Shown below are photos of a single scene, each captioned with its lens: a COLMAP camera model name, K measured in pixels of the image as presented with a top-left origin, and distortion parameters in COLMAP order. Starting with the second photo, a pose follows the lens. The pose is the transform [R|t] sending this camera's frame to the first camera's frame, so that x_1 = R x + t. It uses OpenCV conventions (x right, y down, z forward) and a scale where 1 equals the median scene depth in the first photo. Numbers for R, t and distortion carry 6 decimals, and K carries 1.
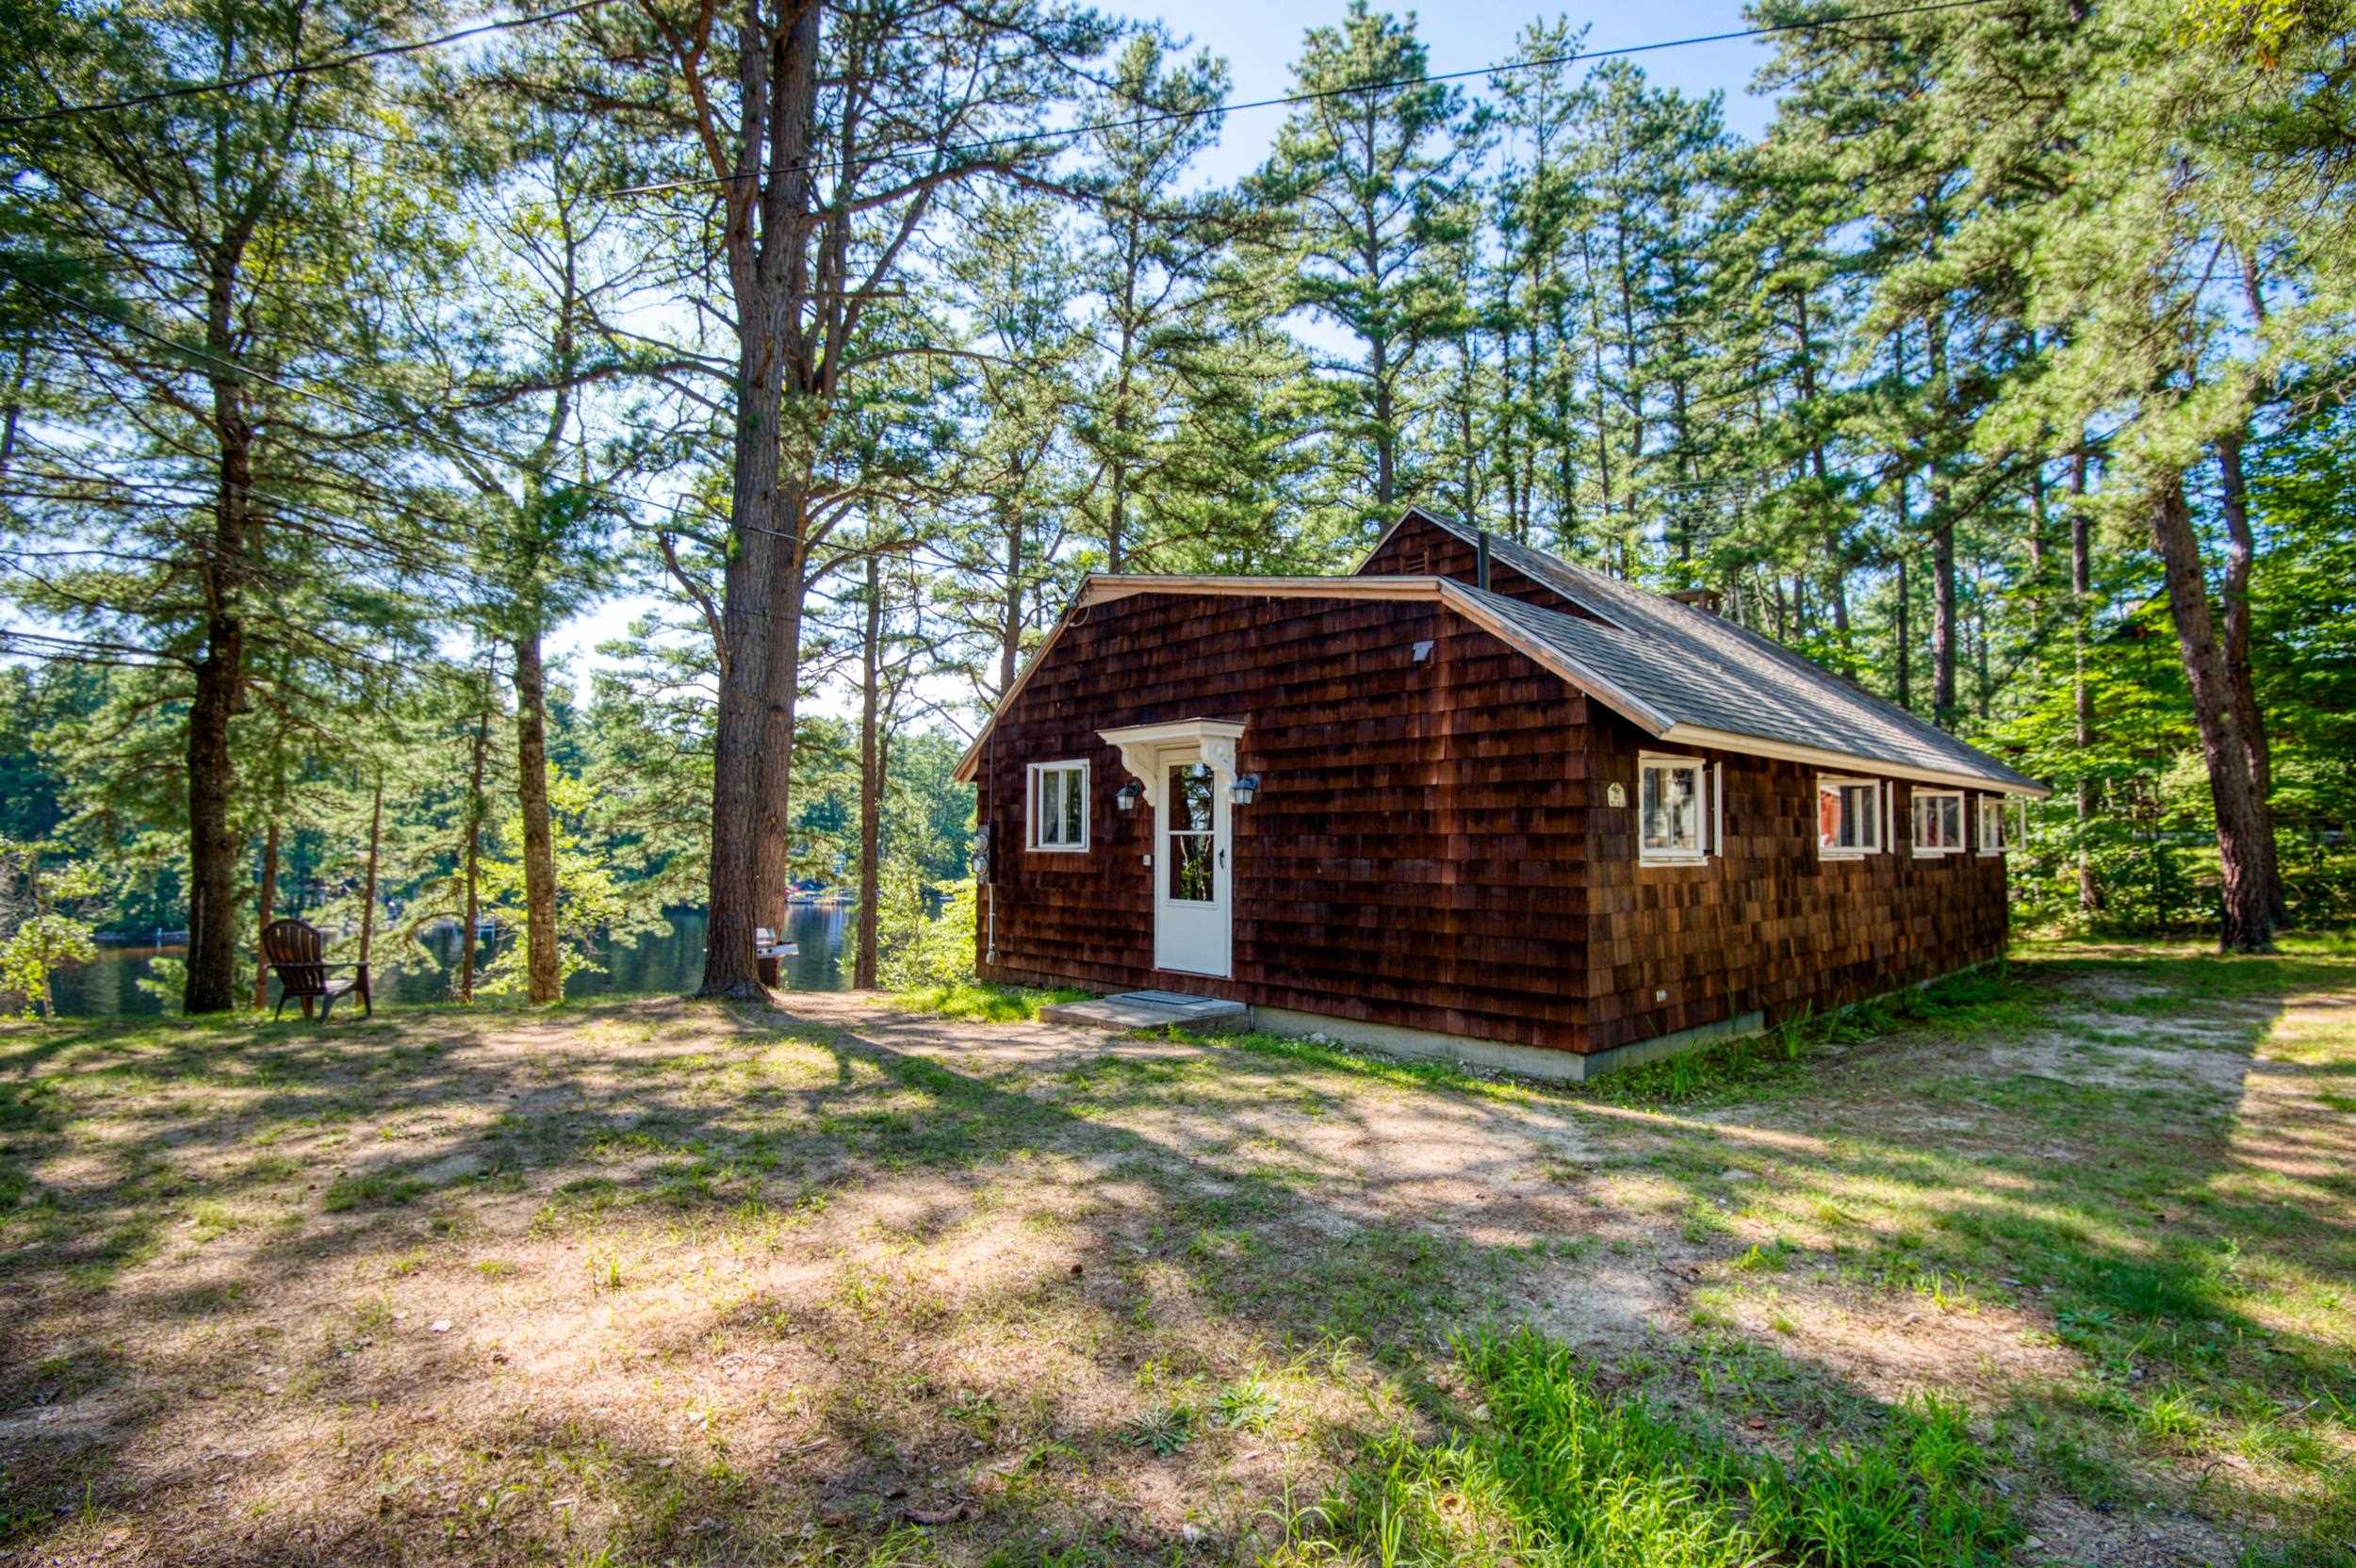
lens RADIAL K [[1127.1, 0, 1178.0], [0, 1127.1, 784.0], [0, 0, 1]] dist [-0.053271, -0.000605]
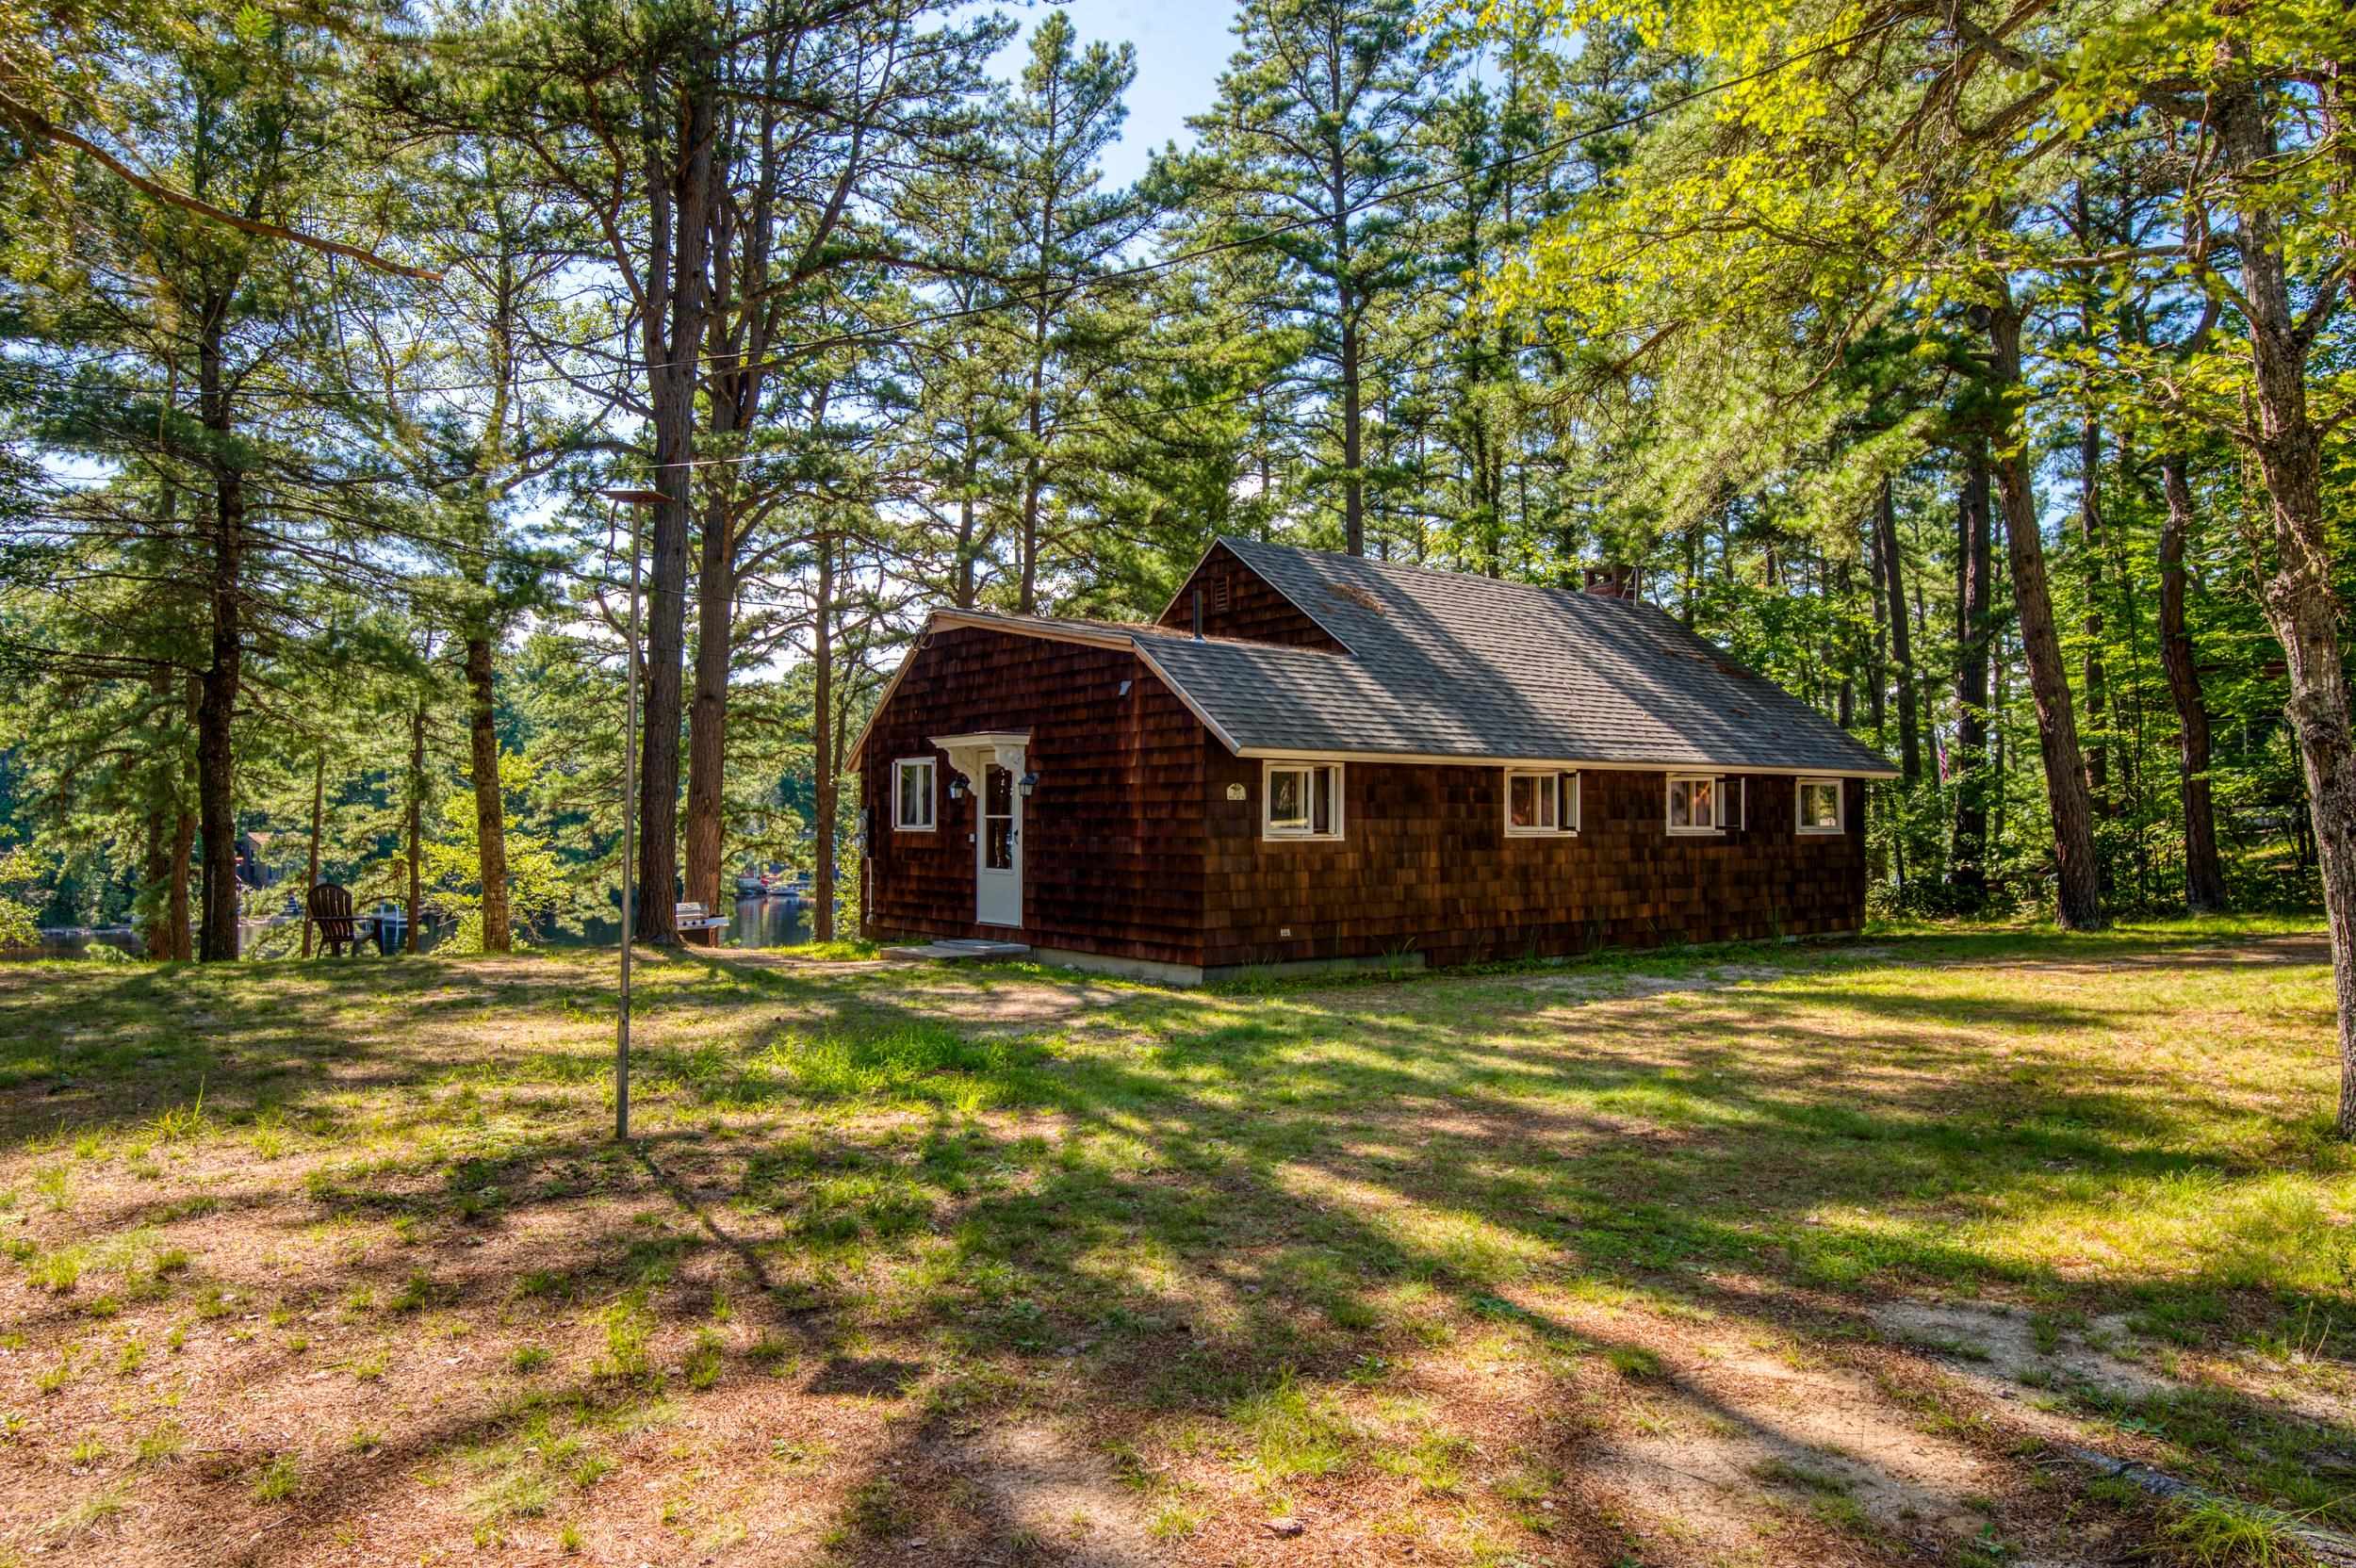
lens RADIAL K [[1552.7, 0, 1178.0], [0, 1552.7, 784.0], [0, 0, 1]] dist [-0.040699, 0.000925]
pose [[0.996537, -0.004030, -0.083054, 0.140313], [0.006594, 0.999509, 0.030620, -0.018216], [0.082890, -0.031062, 0.996075, -0.291333]]
